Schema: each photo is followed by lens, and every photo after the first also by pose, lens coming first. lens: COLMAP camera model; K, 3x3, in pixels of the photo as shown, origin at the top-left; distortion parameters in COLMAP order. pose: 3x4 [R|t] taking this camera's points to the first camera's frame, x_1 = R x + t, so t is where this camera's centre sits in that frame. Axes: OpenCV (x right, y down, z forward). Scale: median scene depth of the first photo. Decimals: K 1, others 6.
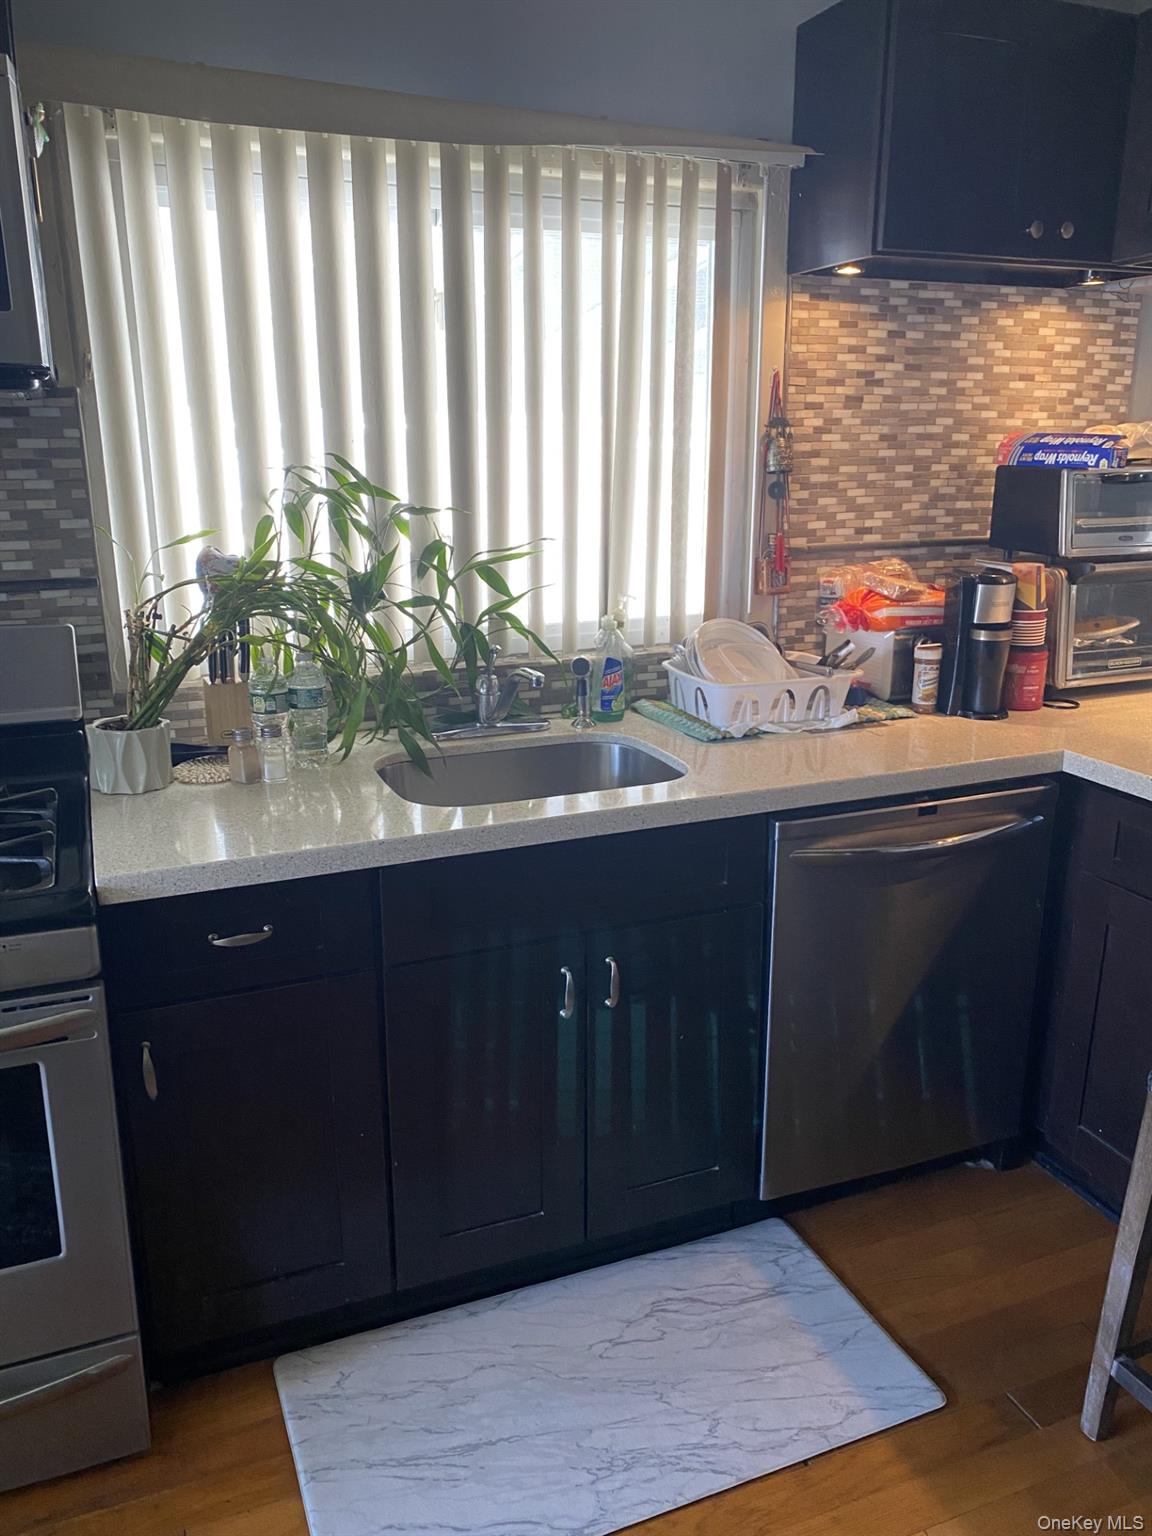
lens RADIAL K [[1191.7, 0, 575.9], [0, 1191.7, 759.2], [0, 0, 1]] dist [0.007373, -0.002161]
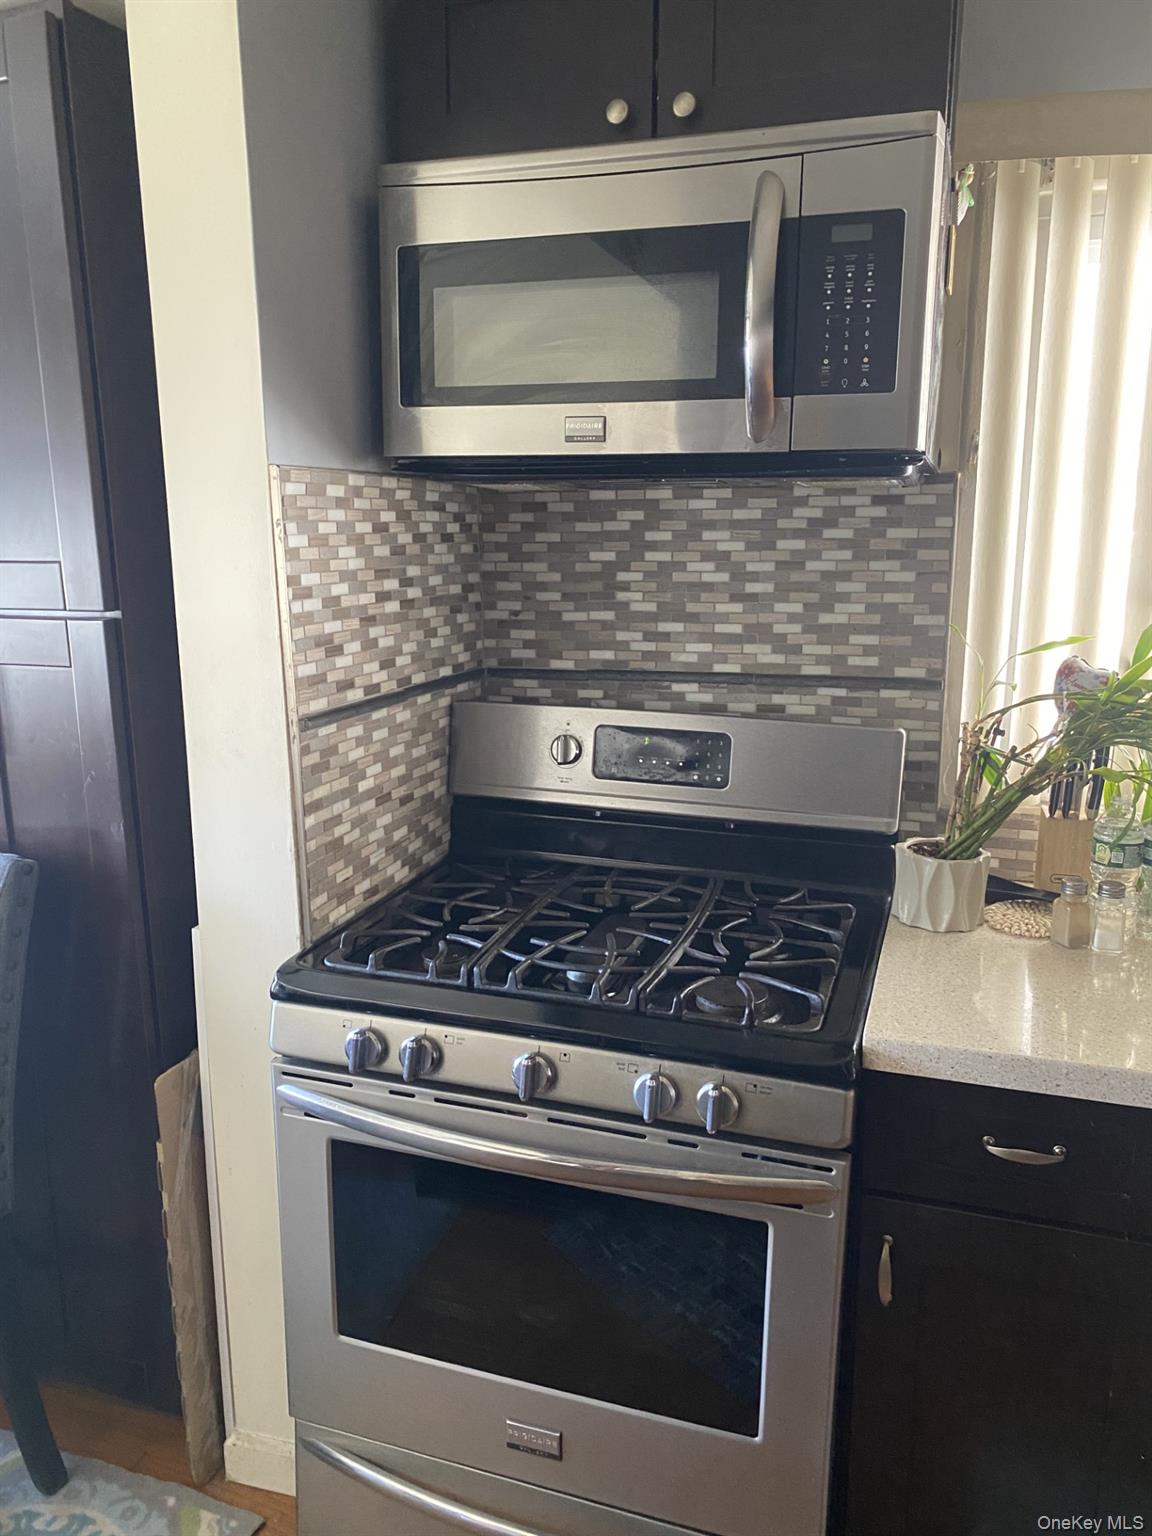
lens RADIAL K [[1191.7, 0, 586.9], [0, 1191.7, 773.0], [0, 0, 1]] dist [0.007373, -0.002161]
pose [[0.767279, 0.143700, -0.625007, -0.035083], [-0.177081, 0.984156, 0.008885, -0.045406], [0.616381, 0.103860, 0.780569, 0.143074]]
